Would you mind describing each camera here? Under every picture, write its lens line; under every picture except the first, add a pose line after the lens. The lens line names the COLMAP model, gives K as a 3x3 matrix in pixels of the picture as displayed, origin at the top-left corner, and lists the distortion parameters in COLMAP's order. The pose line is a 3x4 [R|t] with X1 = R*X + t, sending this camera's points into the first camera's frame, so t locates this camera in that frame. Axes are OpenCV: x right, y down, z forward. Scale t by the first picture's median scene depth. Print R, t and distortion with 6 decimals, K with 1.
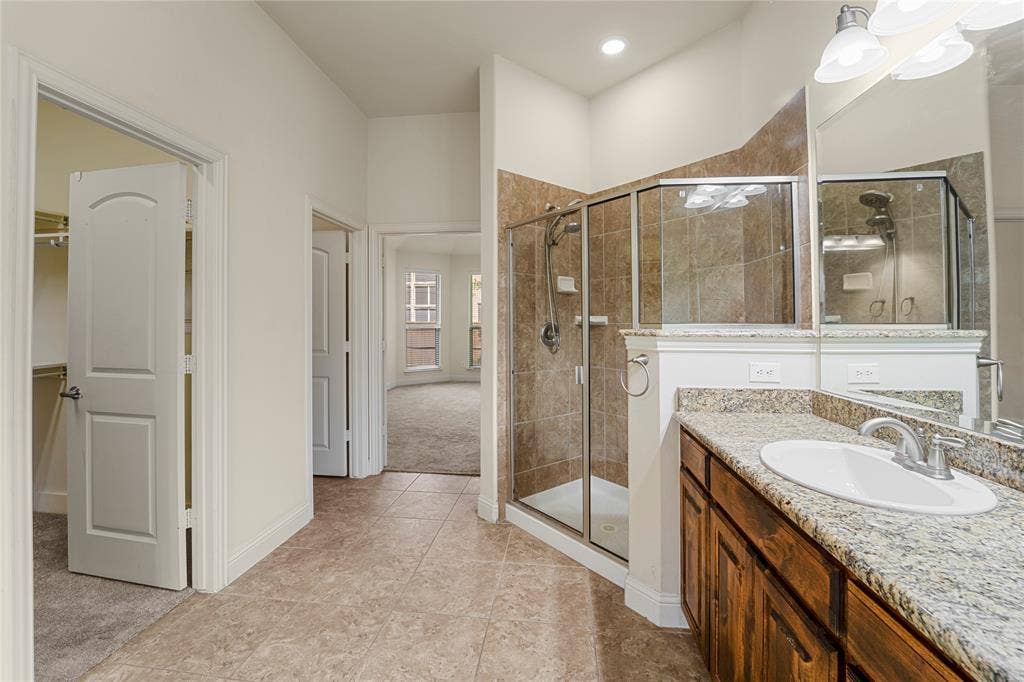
lens RADIAL K [[426.2, 0, 507.1], [0, 426.2, 320.3], [0, 0, 1]] dist [-0.024357, 0.001128]
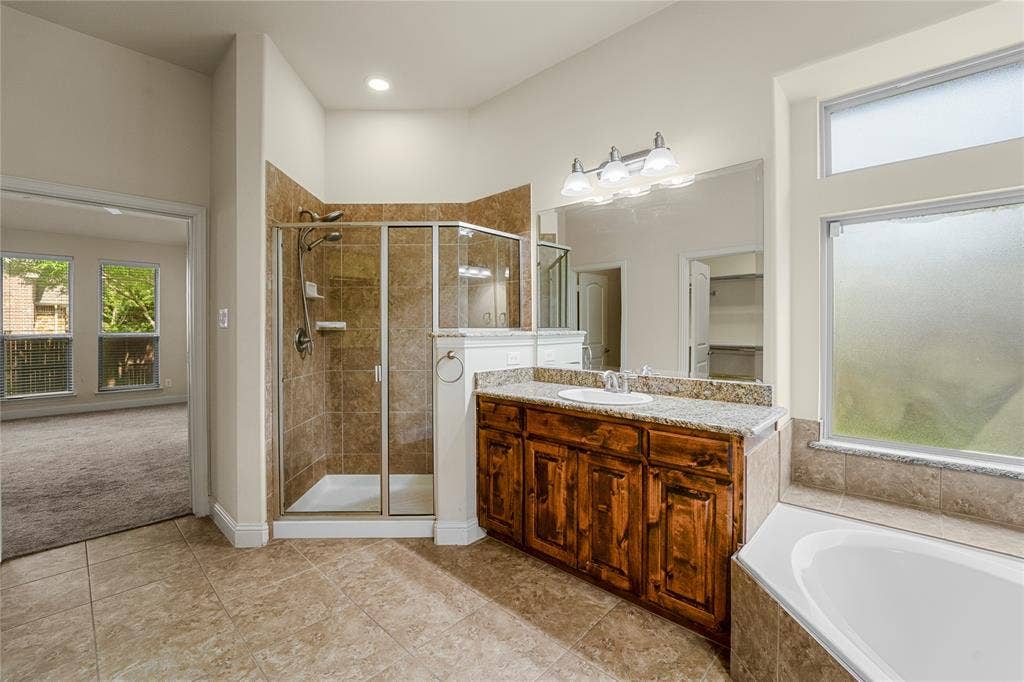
lens RADIAL K [[426.2, 0, 502.3], [0, 426.2, 333.2], [0, 0, 1]] dist [-0.024357, 0.001128]
pose [[0.606230, -0.013173, 0.795180, -0.510294], [0.000252, 0.999866, 0.016372, 0.001881], [-0.795289, -0.009725, 0.606152, 0.045661]]
